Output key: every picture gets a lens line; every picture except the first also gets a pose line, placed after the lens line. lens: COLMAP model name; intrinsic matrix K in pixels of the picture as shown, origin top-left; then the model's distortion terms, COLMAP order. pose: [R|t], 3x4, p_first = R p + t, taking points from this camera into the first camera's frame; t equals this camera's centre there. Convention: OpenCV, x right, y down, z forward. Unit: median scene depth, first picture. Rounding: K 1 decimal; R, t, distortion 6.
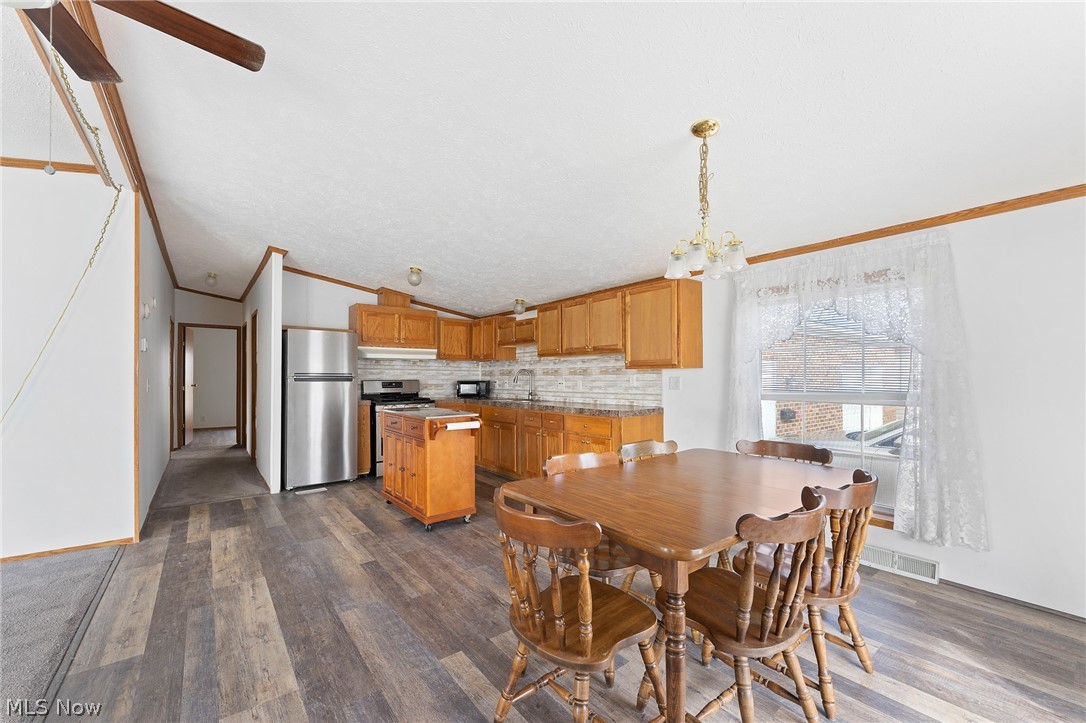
lens RADIAL K [[437.1, 0, 544.0], [0, 437.1, 373.4], [0, 0, 1]] dist [-0.000161, -0.000103]
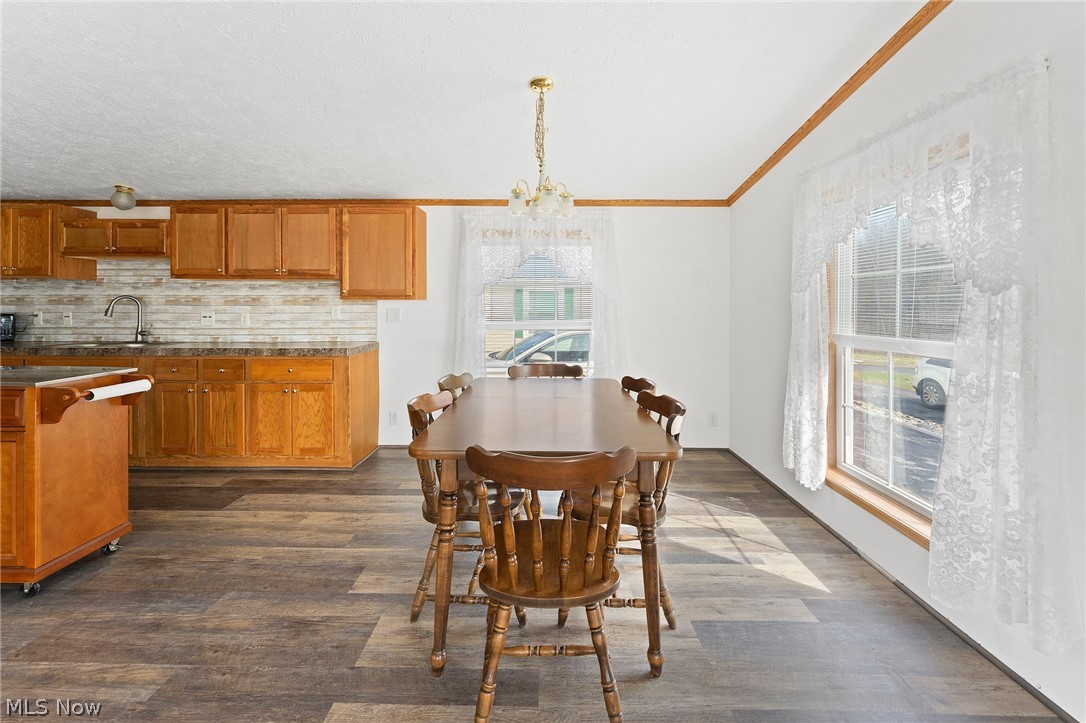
lens RADIAL K [[450.9, 0, 543.6], [0, 450.9, 308.2], [0, 0, 1]] dist [0.001477, -0.000051]
pose [[0.621796, 0.003614, 0.783171, -0.224023], [-0.011253, 0.999927, 0.004320, -0.000329], [-0.783098, -0.011500, 0.621792, 0.122240]]
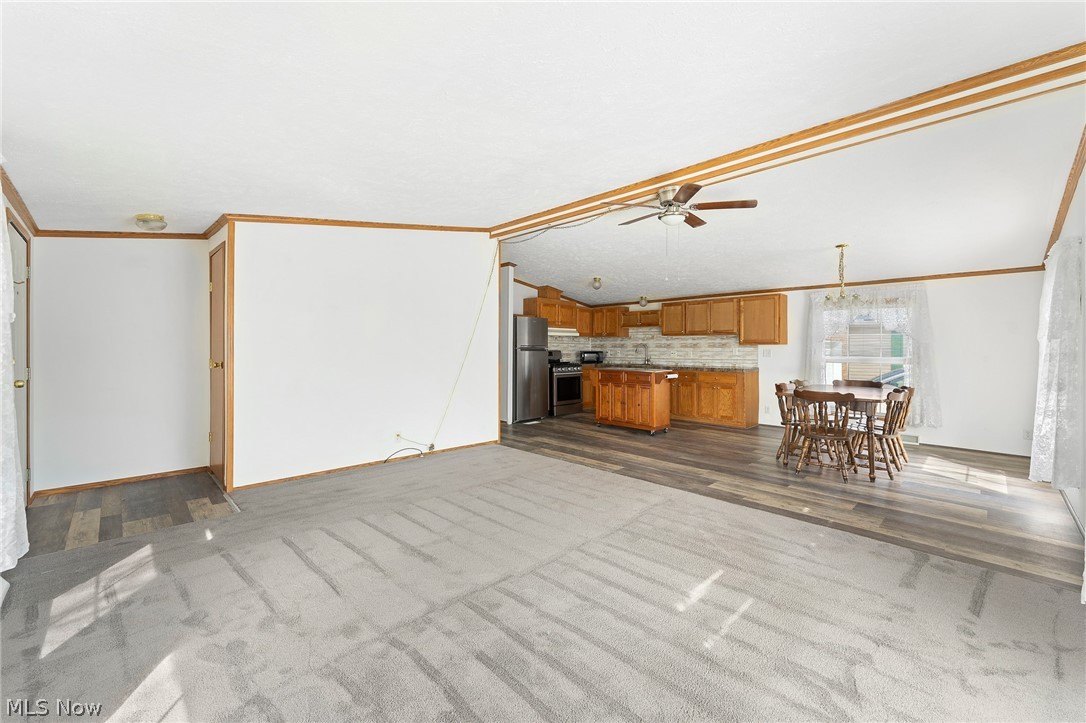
lens RADIAL K [[437.7, 0, 545.0], [0, 437.7, 348.6], [0, 0, 1]] dist [-0.000033, 0.000013]
pose [[0.993003, 0.005700, 0.117955, -0.658904], [-0.006743, 0.999942, 0.008441, -0.003411], [-0.117900, -0.009177, 0.992983, -0.513653]]
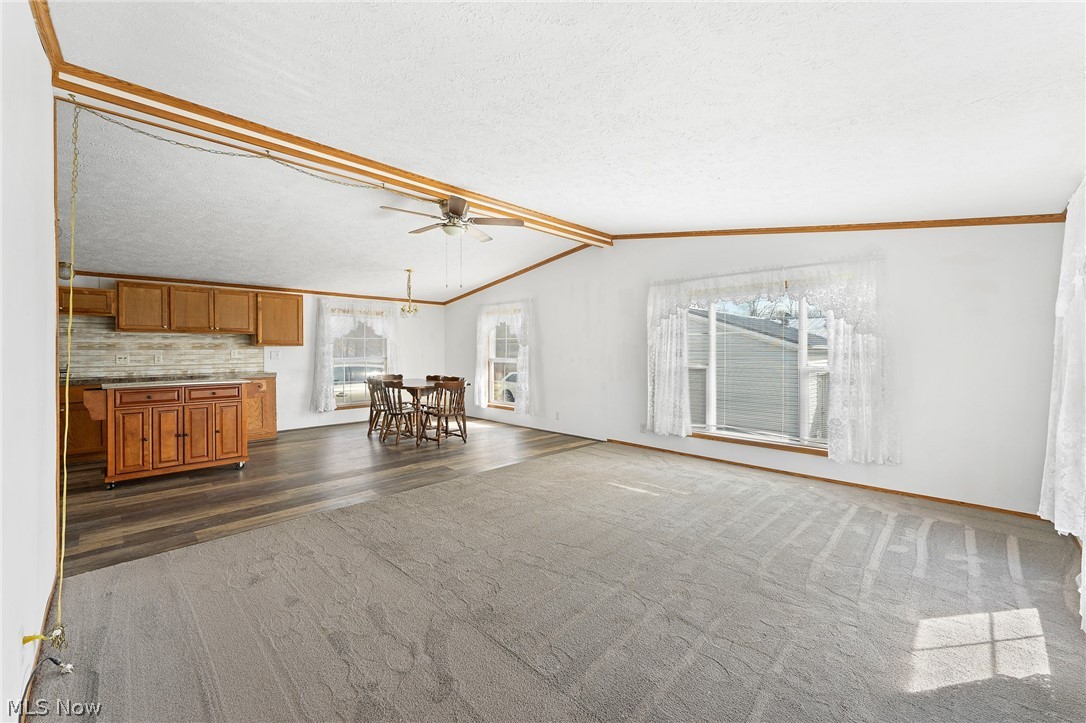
lens RADIAL K [[433.8, 0, 541.7], [0, 433.8, 352.1], [0, 0, 1]] dist [0.000812, 0.000256]
pose [[-0.124377, -0.002374, 0.992232, -1.209464], [-0.005661, 0.999983, 0.001682, 0.002933], [-0.992219, -0.005408, -0.124388, 0.194169]]
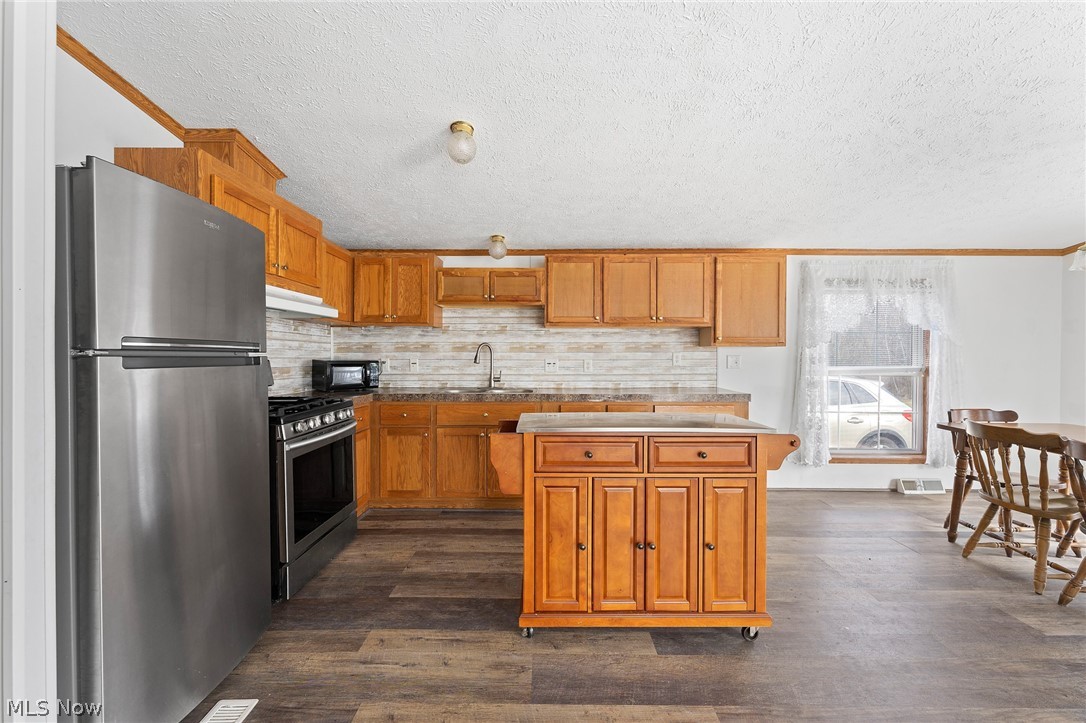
lens RADIAL K [[431.2, 0, 545.5], [0, 431.2, 358.5], [0, 0, 1]] dist [0.000753, -0.000037]
pose [[0.617613, -0.003865, 0.786472, -0.610553], [-0.010614, 0.999856, 0.013249, 0.006033], [-0.786410, -0.016530, 0.617483, 0.634434]]
